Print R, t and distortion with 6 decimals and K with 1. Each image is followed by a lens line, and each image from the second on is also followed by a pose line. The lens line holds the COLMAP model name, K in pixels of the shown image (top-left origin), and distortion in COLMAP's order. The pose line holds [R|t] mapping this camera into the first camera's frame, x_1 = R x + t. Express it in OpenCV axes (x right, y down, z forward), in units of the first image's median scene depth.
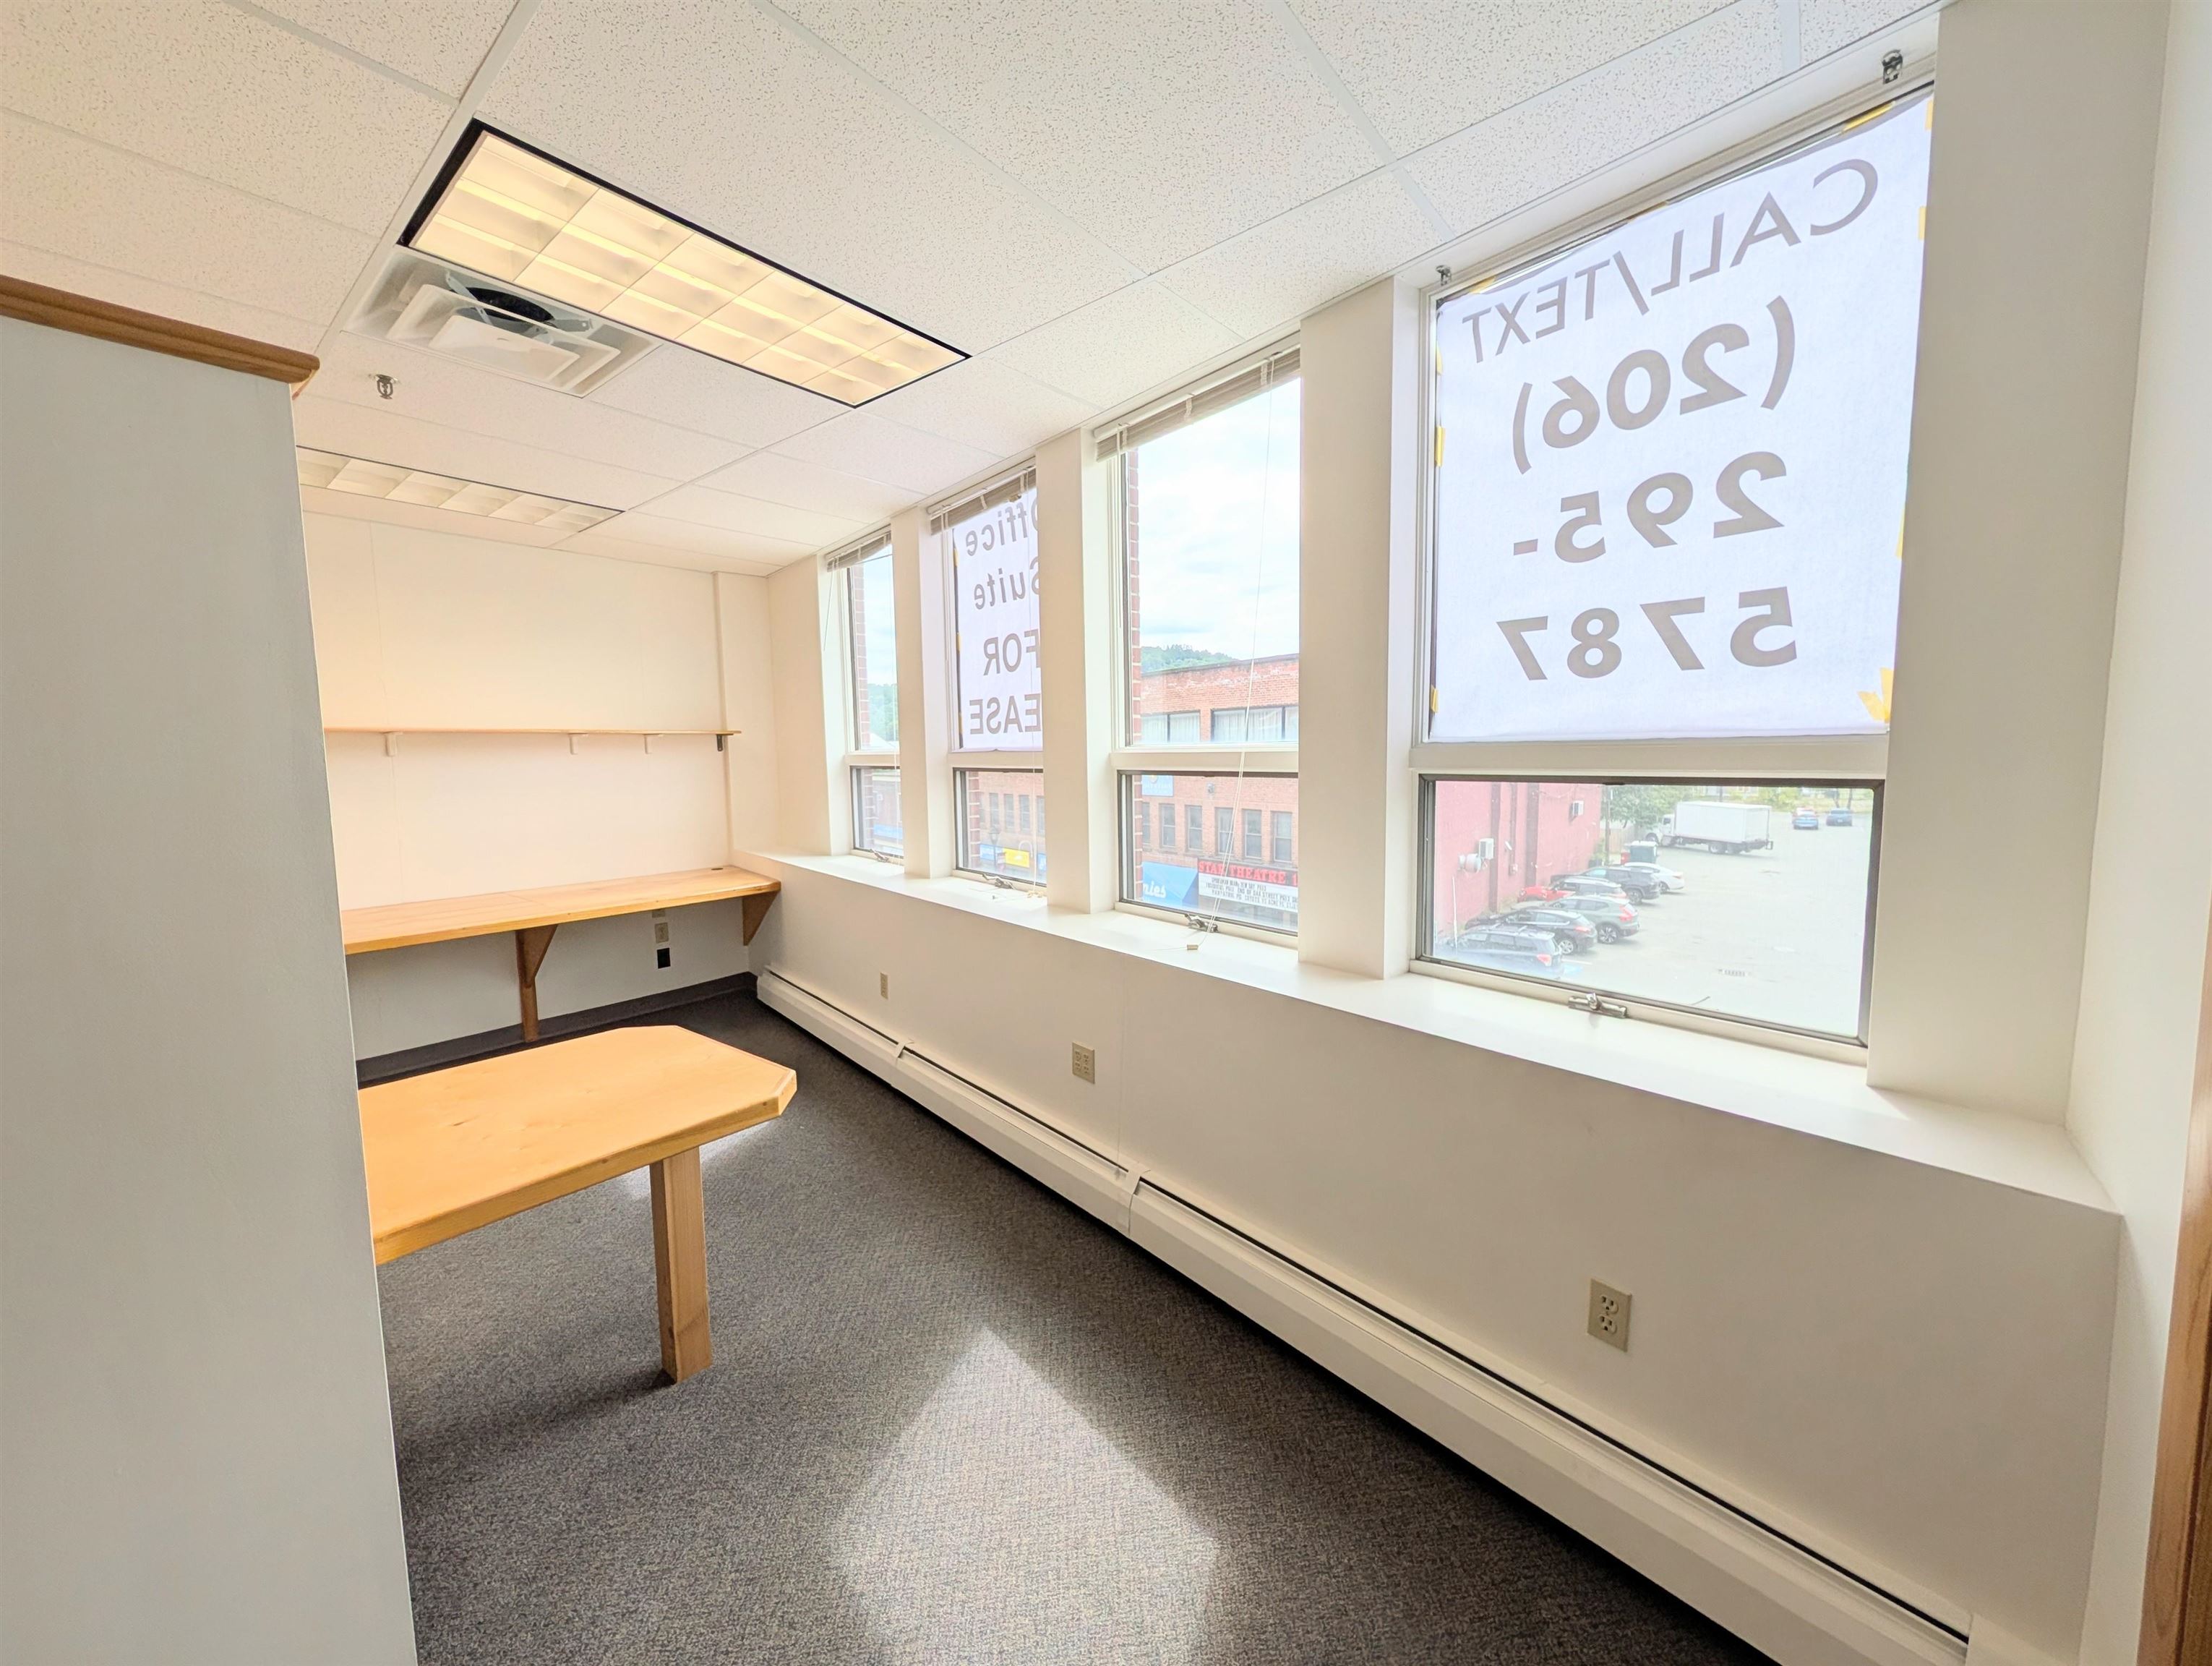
lens RADIAL K [[854.1, 0, 1106.0], [0, 854.1, 833.0], [0, 0, 1]] dist [0.001192, 0.000077]
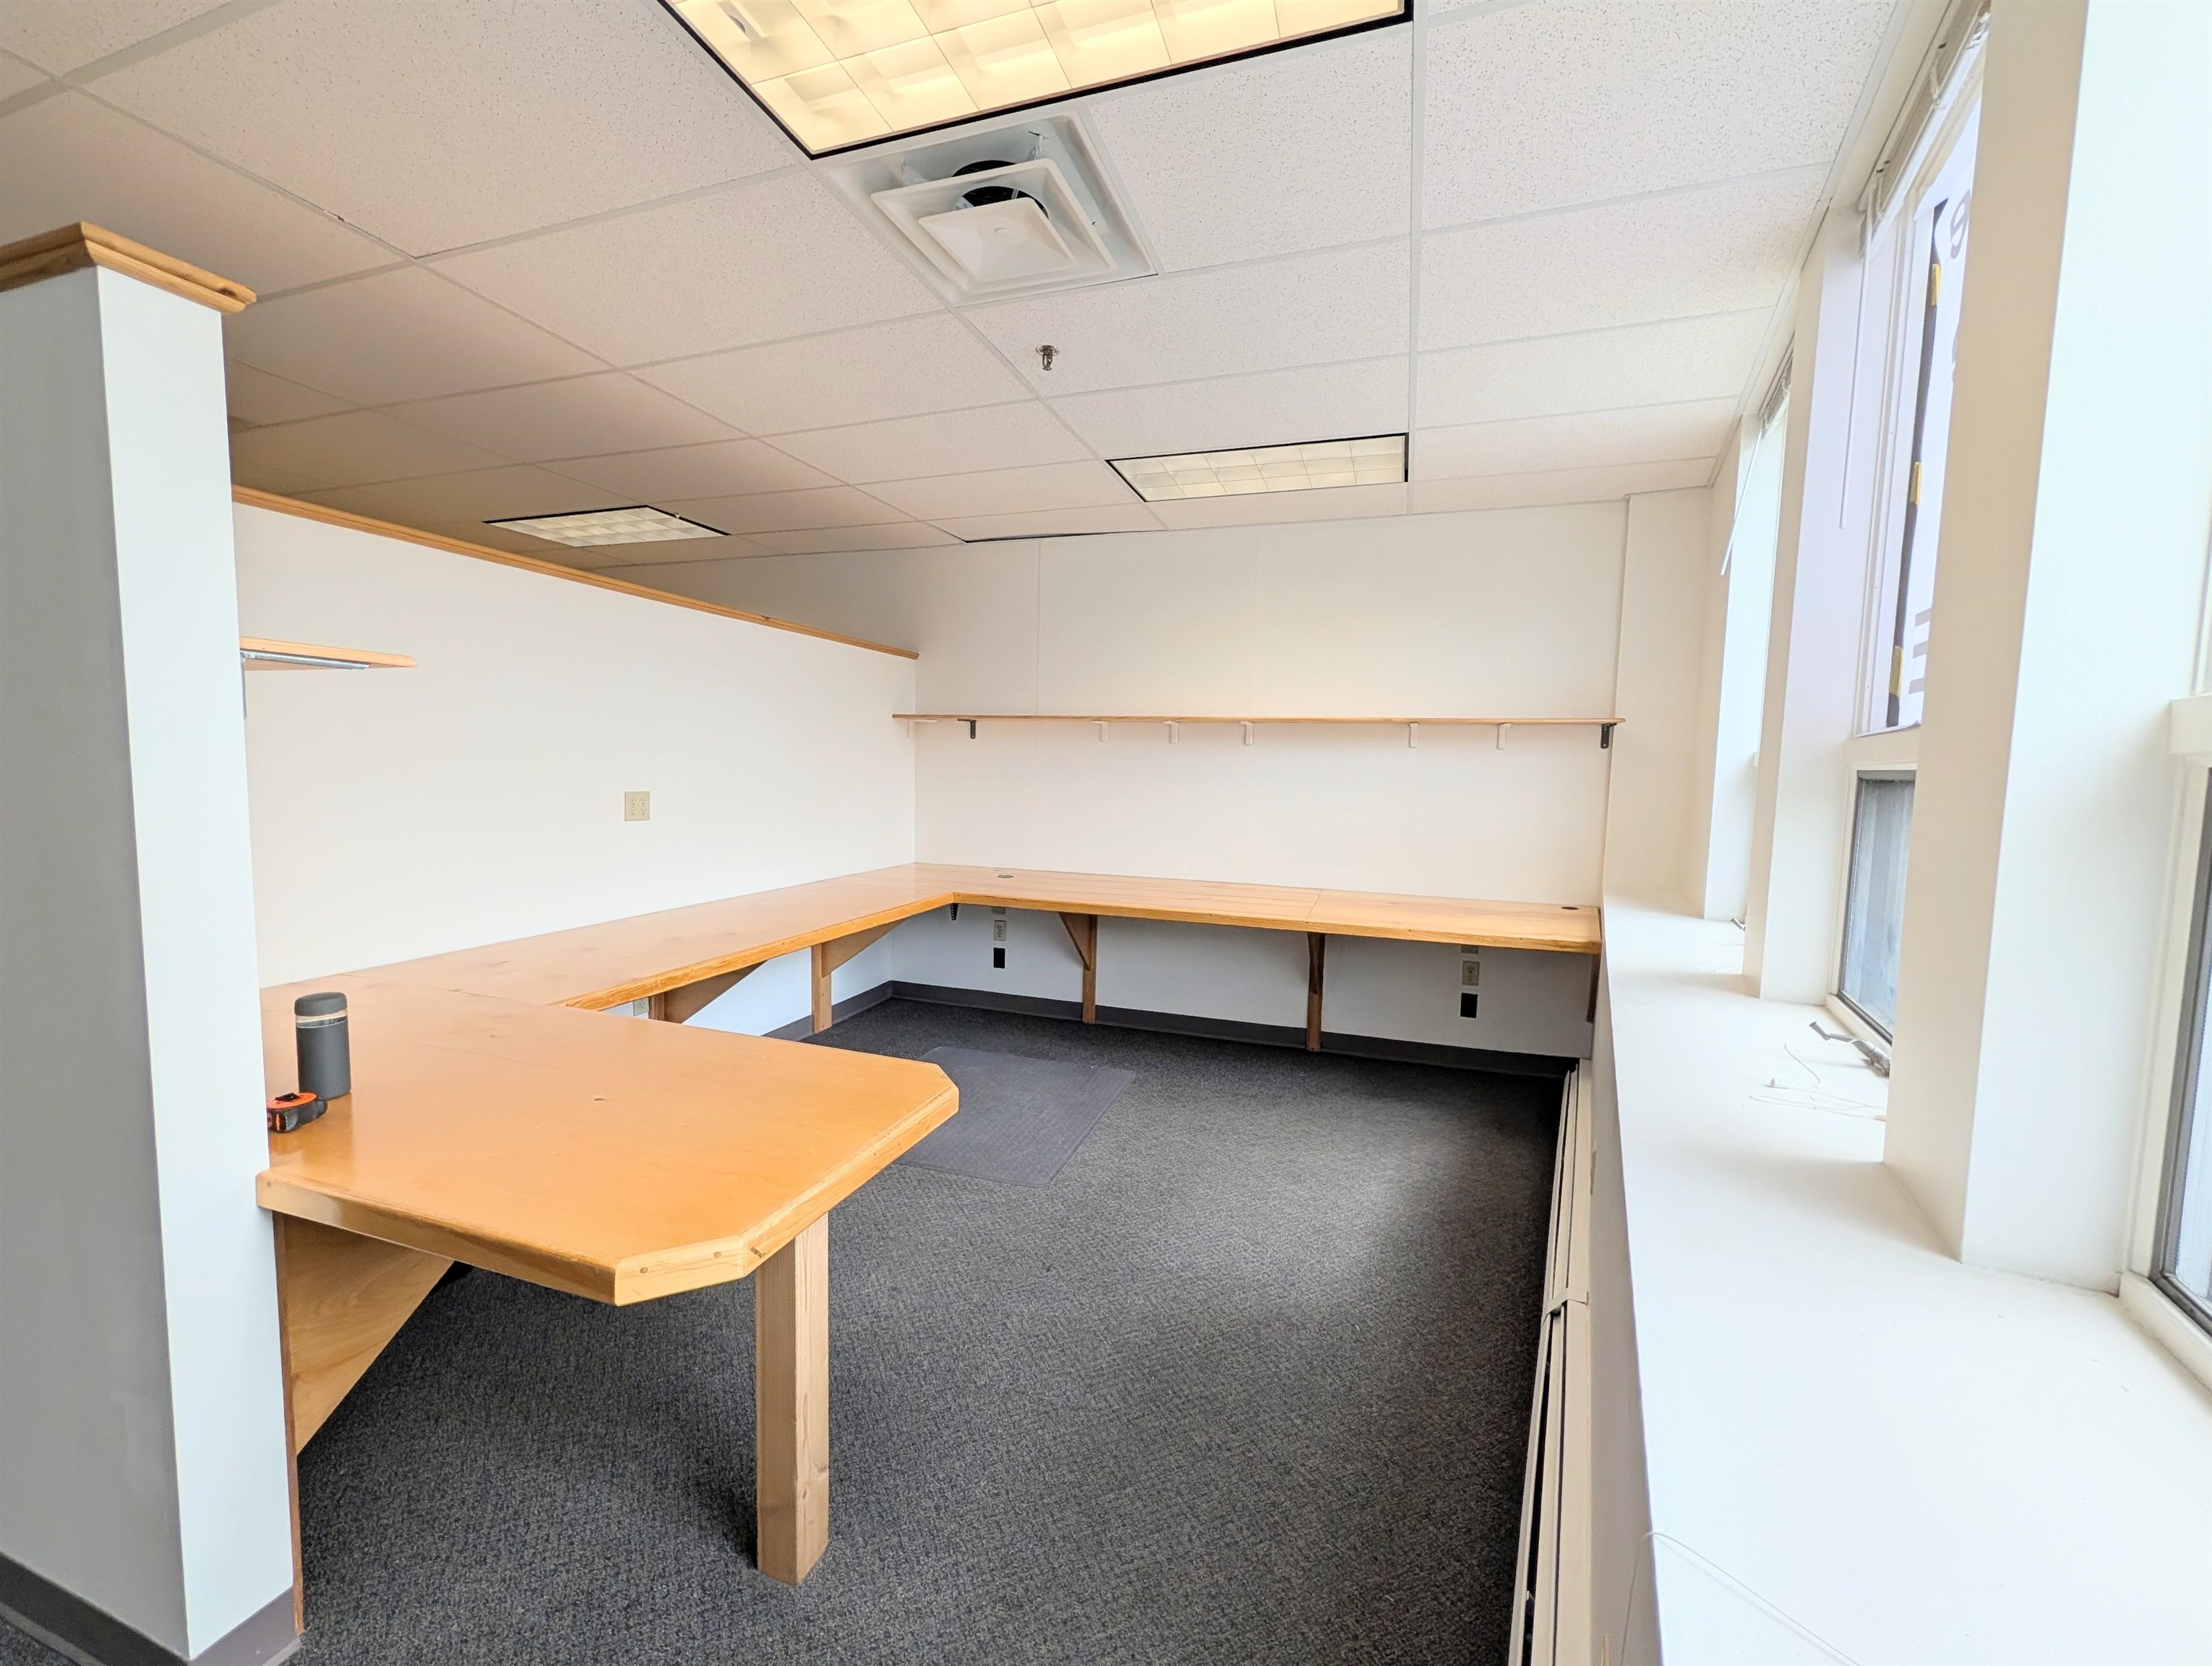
lens RADIAL K [[854.1, 0, 1106.0], [0, 854.1, 833.0], [0, 0, 1]] dist [0.001192, 0.000077]
pose [[0.347907, 0.097997, -0.932393, 0.094104], [-0.119225, 0.991072, 0.059677, -0.021165], [0.929917, 0.090403, 0.356485, 0.424152]]
